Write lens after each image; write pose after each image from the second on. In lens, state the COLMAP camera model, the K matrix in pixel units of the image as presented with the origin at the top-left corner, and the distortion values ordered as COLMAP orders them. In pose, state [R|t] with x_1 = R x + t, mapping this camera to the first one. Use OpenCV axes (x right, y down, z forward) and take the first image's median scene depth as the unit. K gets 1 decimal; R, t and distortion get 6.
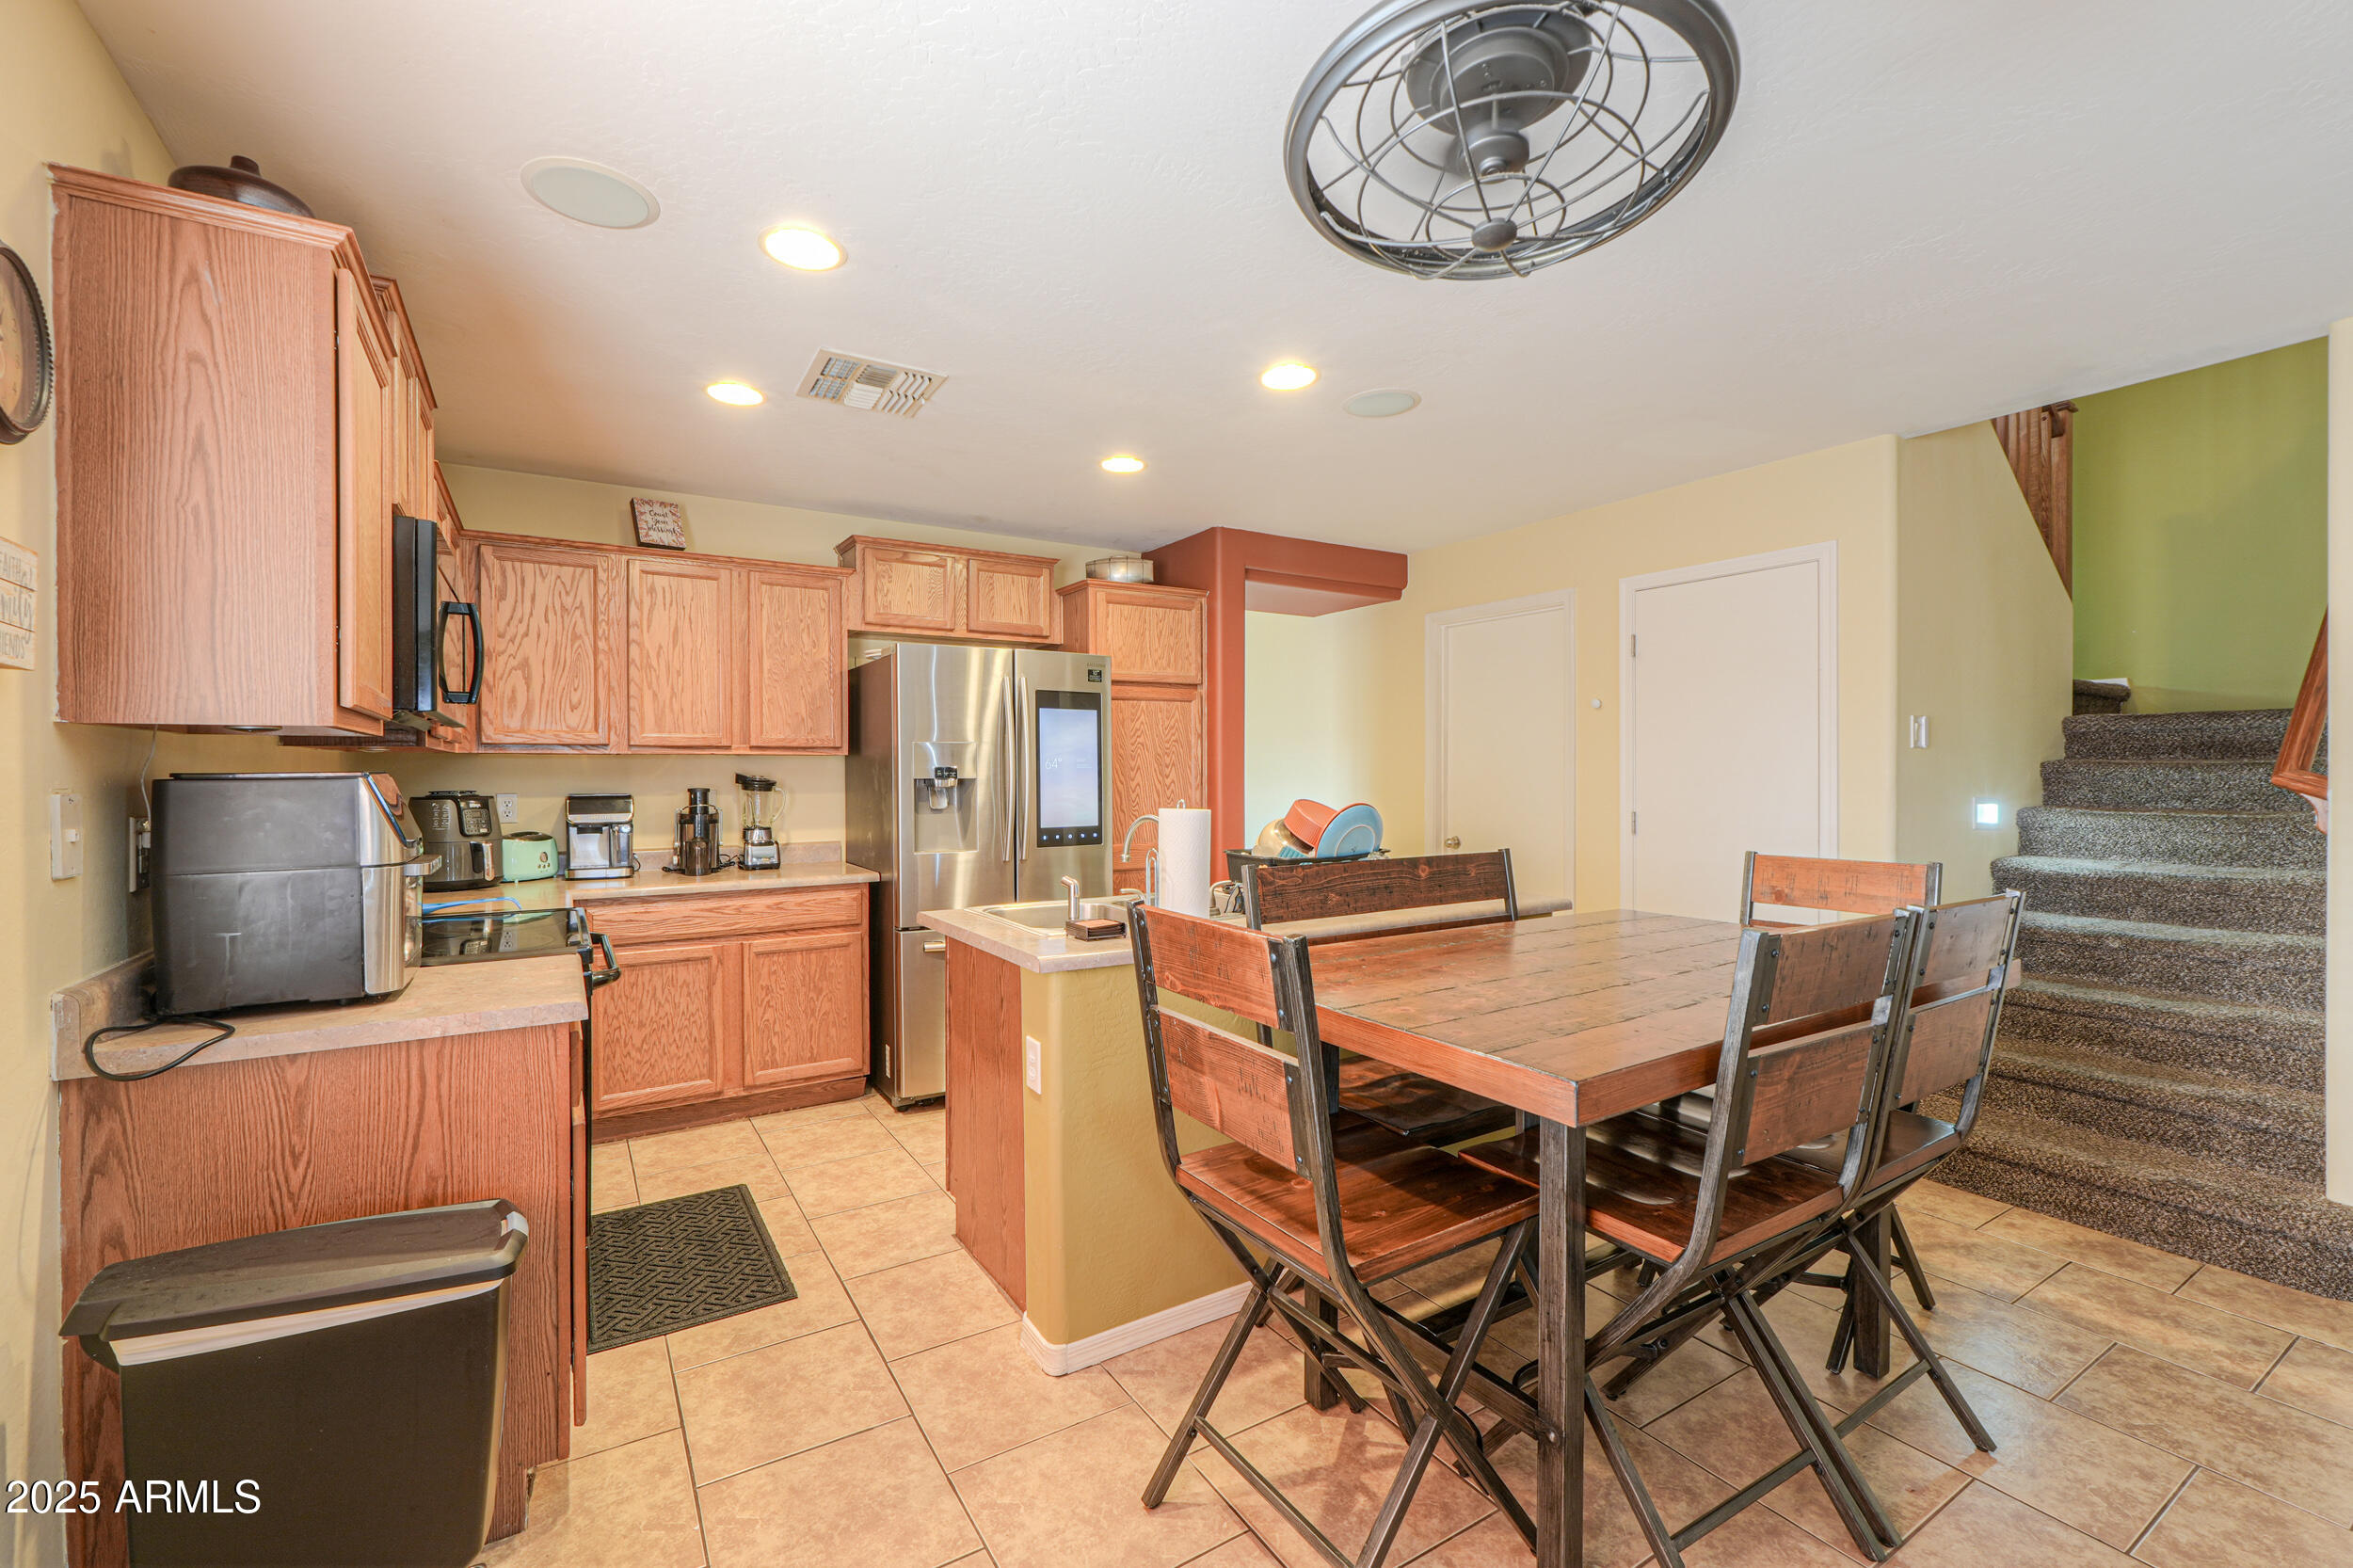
lens RADIAL K [[993.8, 0, 1175.7], [0, 993.8, 777.1], [0, 0, 1]] dist [-0.000988, -0.000467]
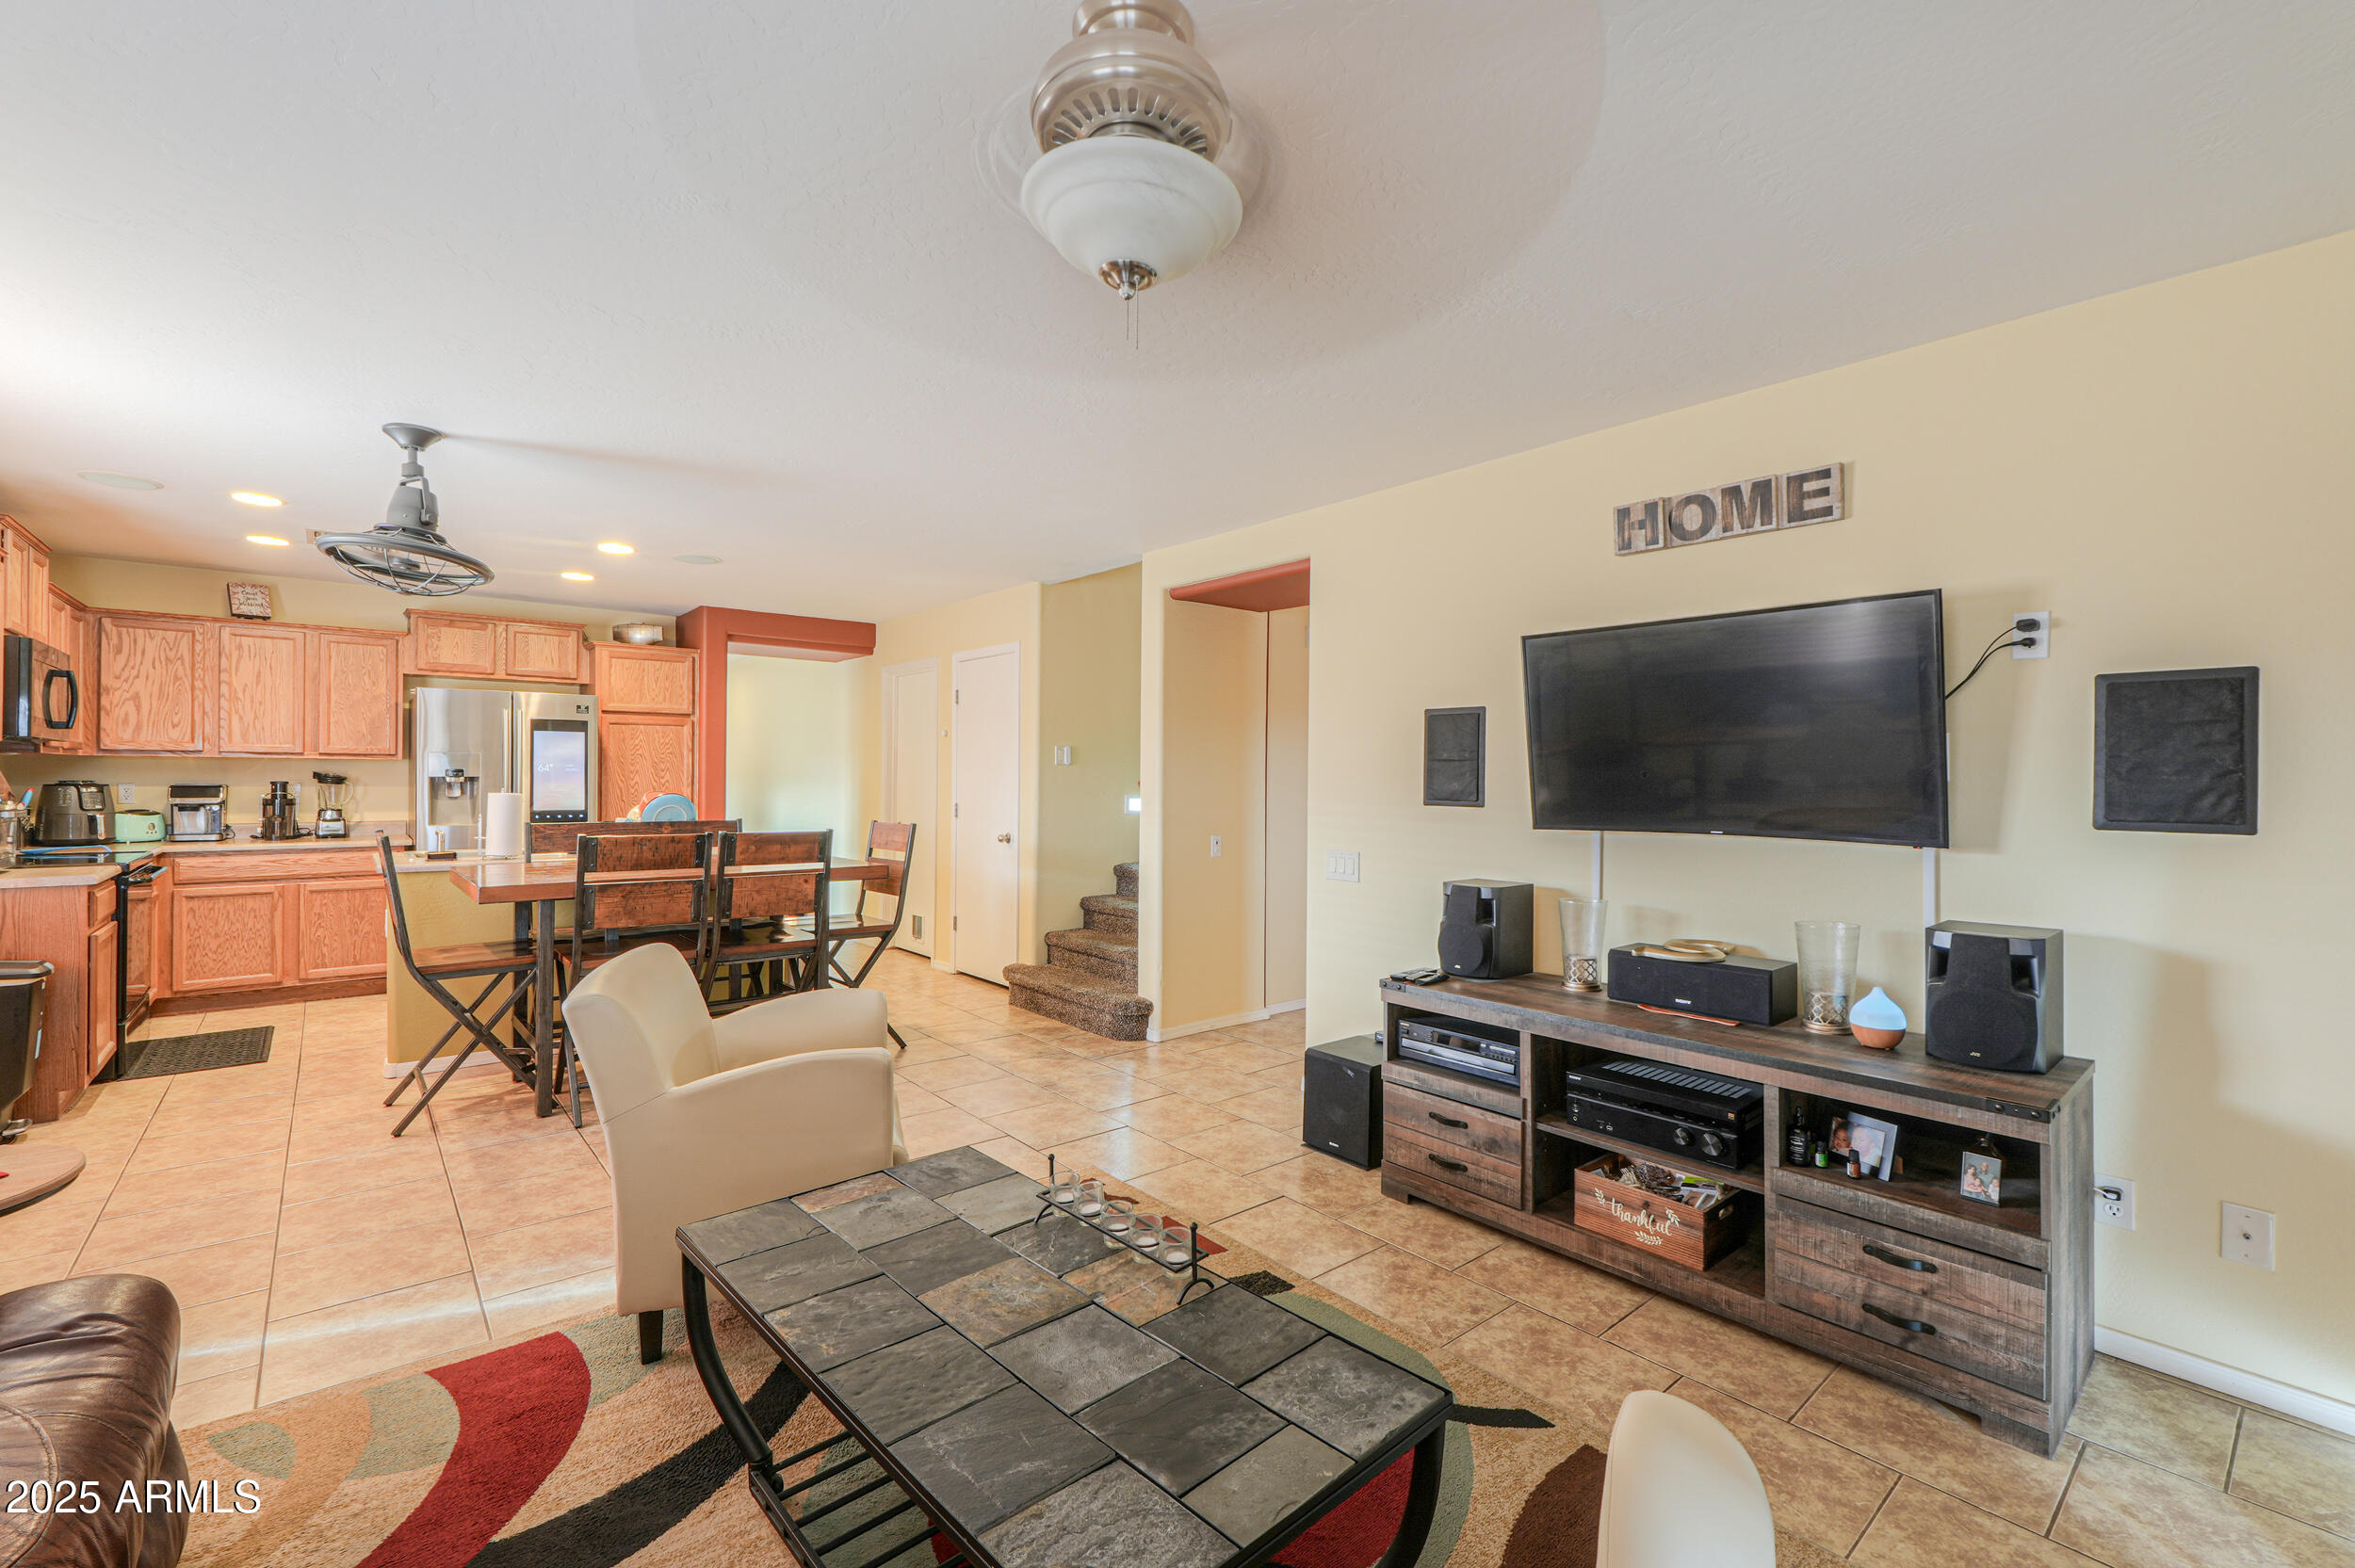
lens RADIAL K [[994.5, 0, 1176.7], [0, 994.5, 777.1], [0, 0, 1]] dist [-0.000988, -0.000467]
pose [[0.989248, 0.011558, 0.145789, 0.637979], [-0.010467, 0.999911, -0.008247, 0.003308], [-0.145872, 0.006633, 0.989281, -0.664563]]
